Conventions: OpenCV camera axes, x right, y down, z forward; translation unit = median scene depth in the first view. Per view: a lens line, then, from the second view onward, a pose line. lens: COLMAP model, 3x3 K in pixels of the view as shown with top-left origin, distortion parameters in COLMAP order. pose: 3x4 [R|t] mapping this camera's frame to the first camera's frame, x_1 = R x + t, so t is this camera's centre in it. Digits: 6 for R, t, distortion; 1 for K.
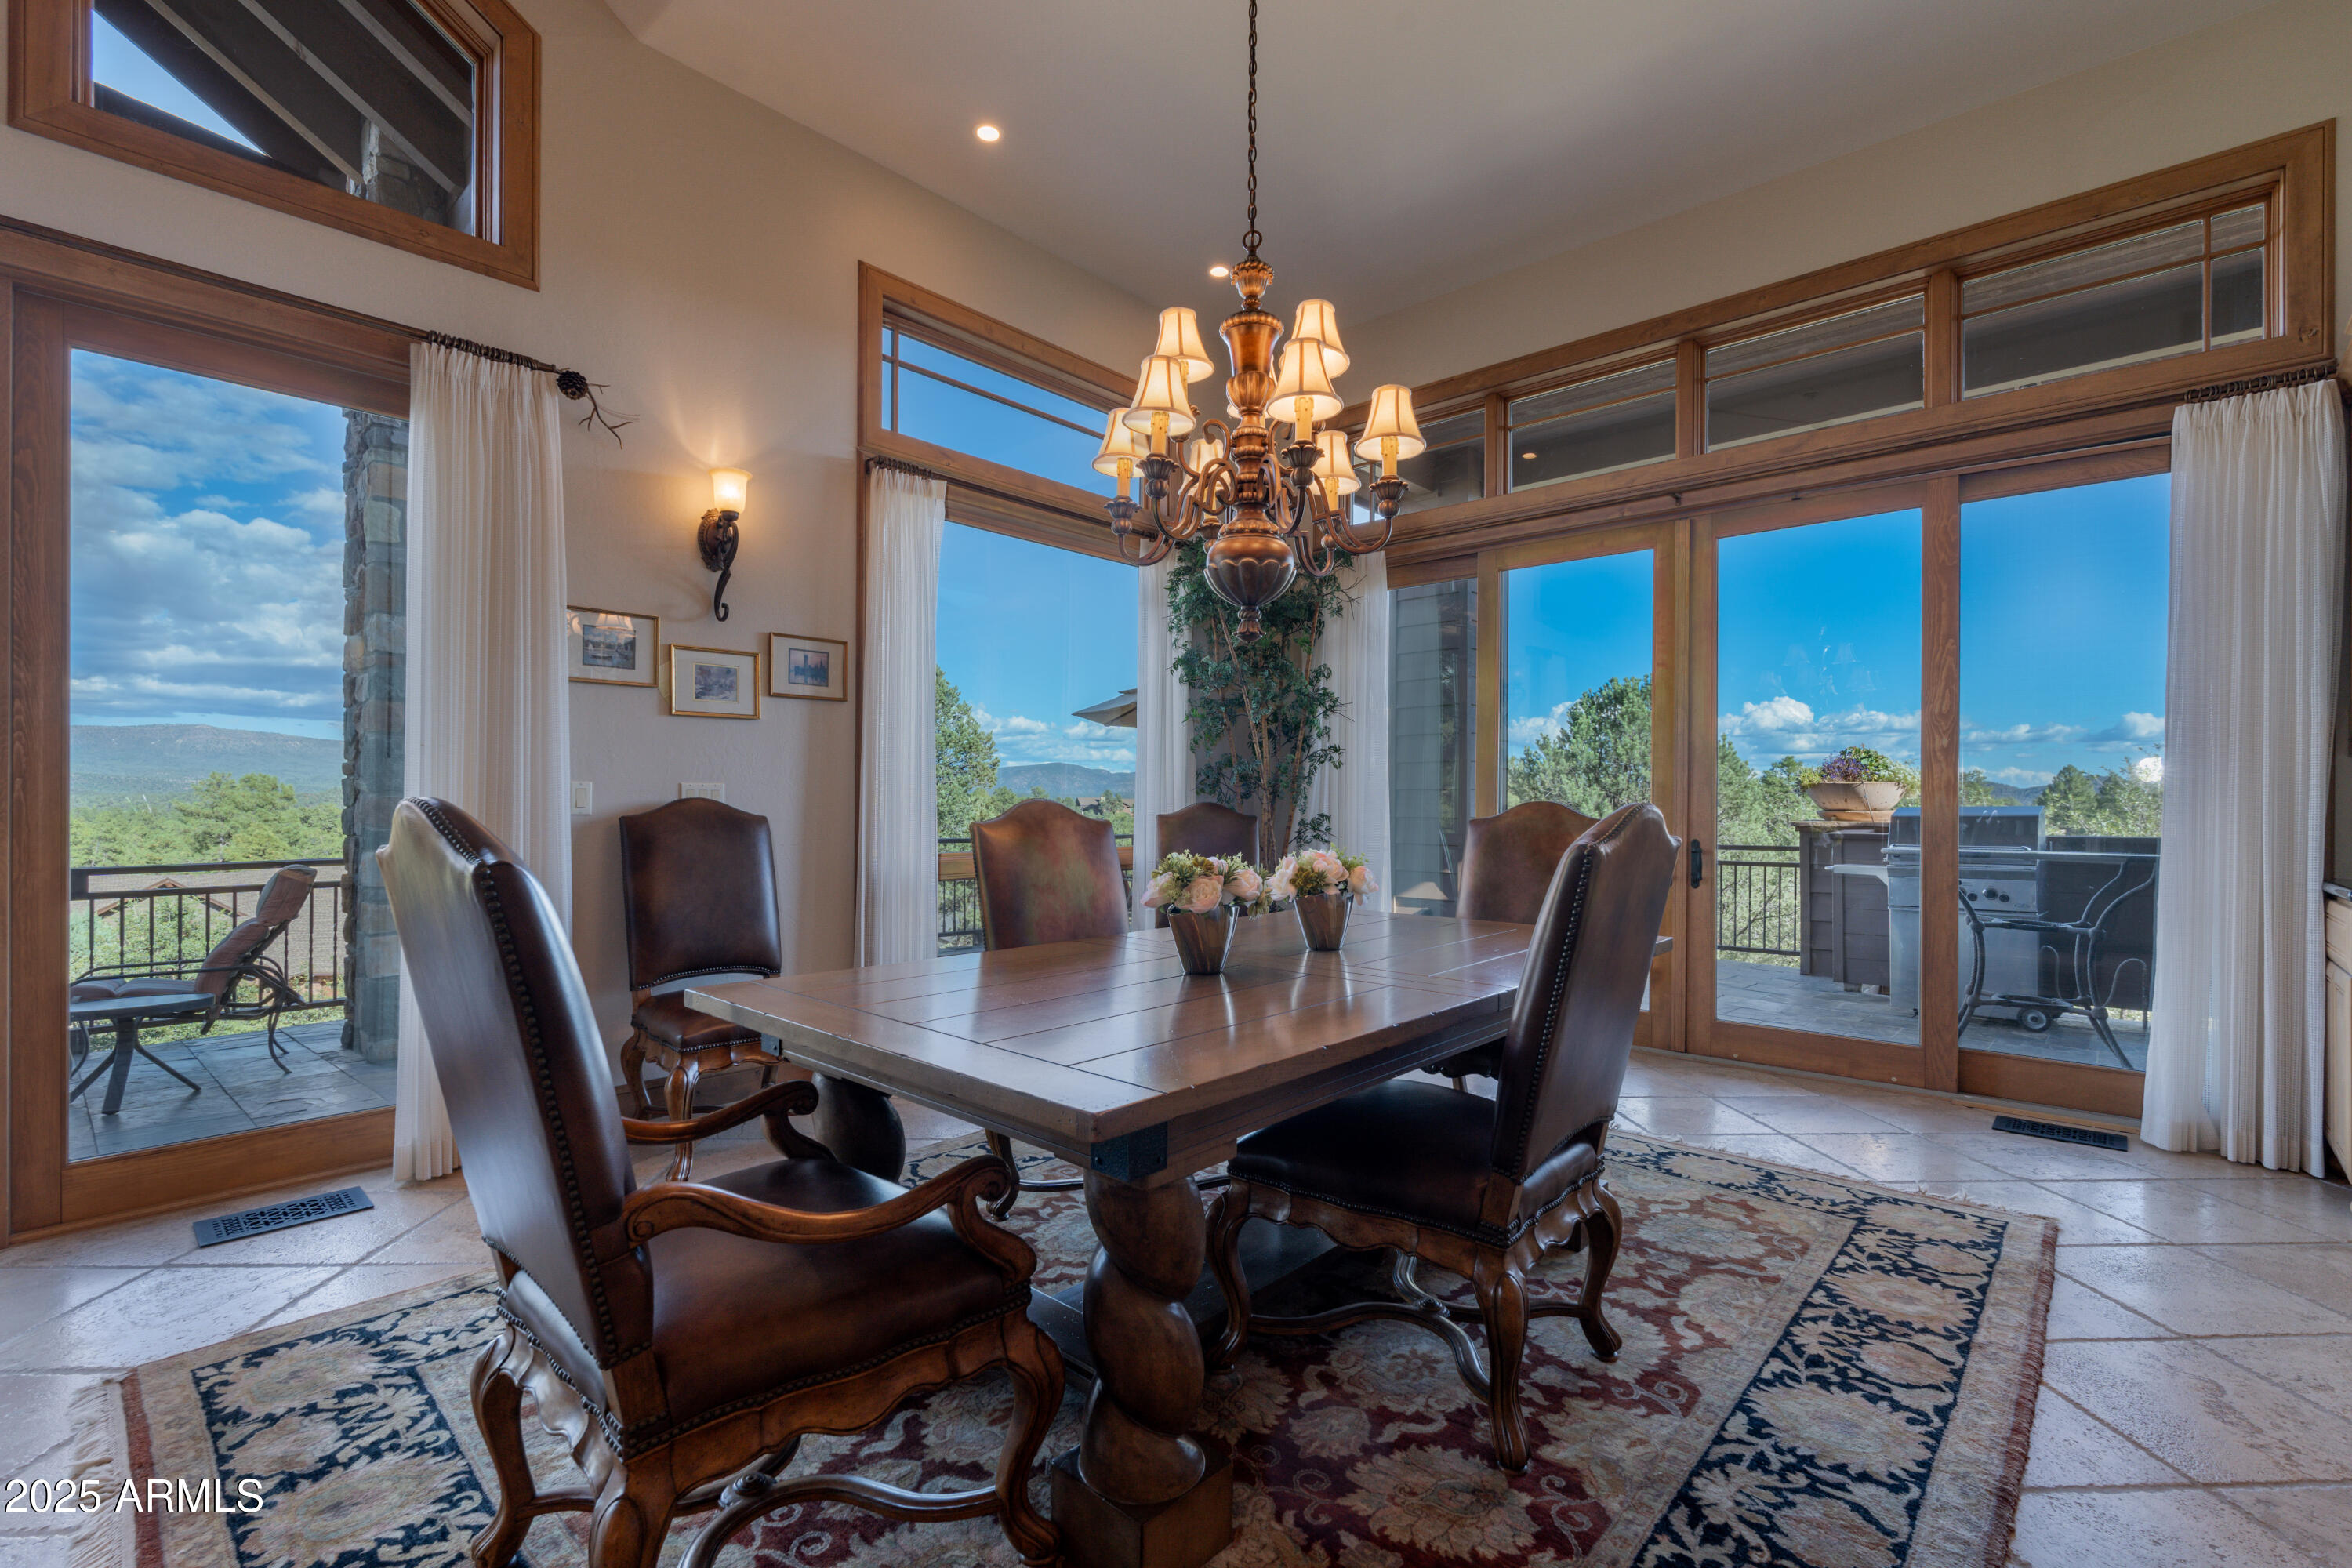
lens RADIAL K [[1048.3, 0, 1174.0], [0, 1048.3, 801.8], [0, 0, 1]] dist [-0.000357, 0.000020]
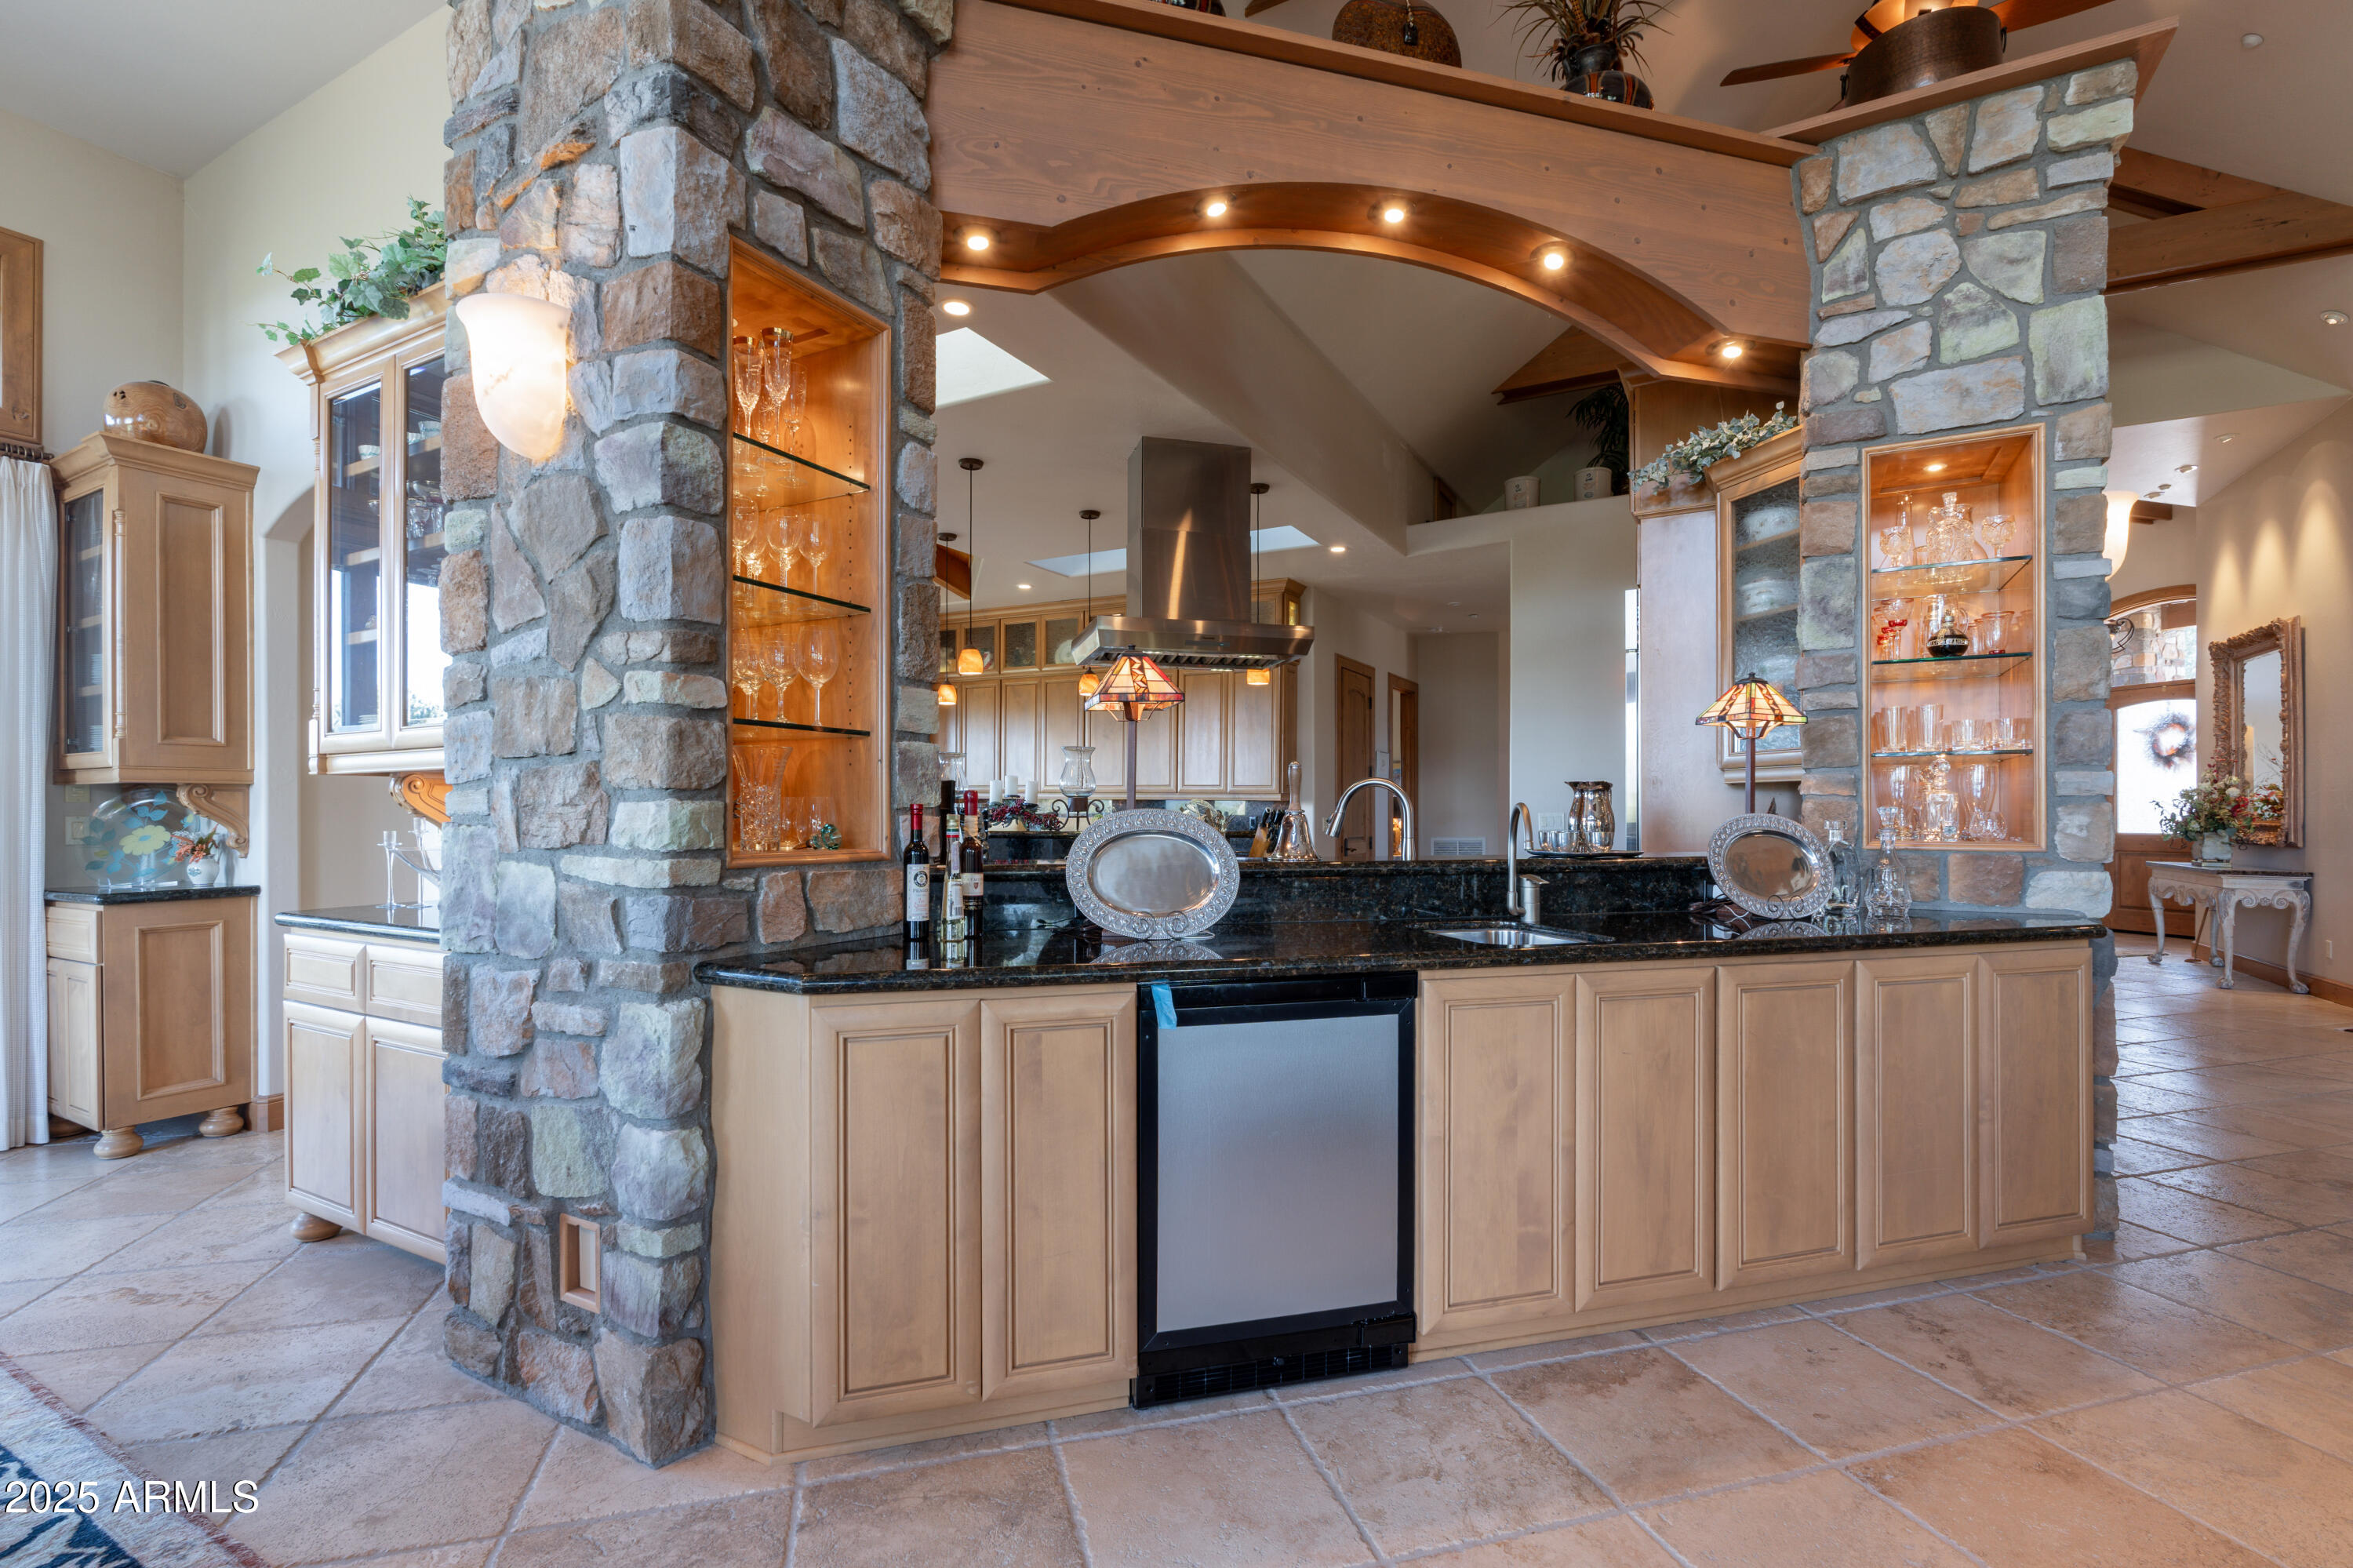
lens RADIAL K [[1034.6, 0, 1180.9], [0, 1034.6, 812.8], [0, 0, 1]] dist [-0.000765, 0.000012]
pose [[-0.234545, -0.005873, 0.972088, -0.269645], [0.000941, 0.999980, 0.006269, -0.014065], [-0.972105, 0.002385, -0.234534, 0.025794]]
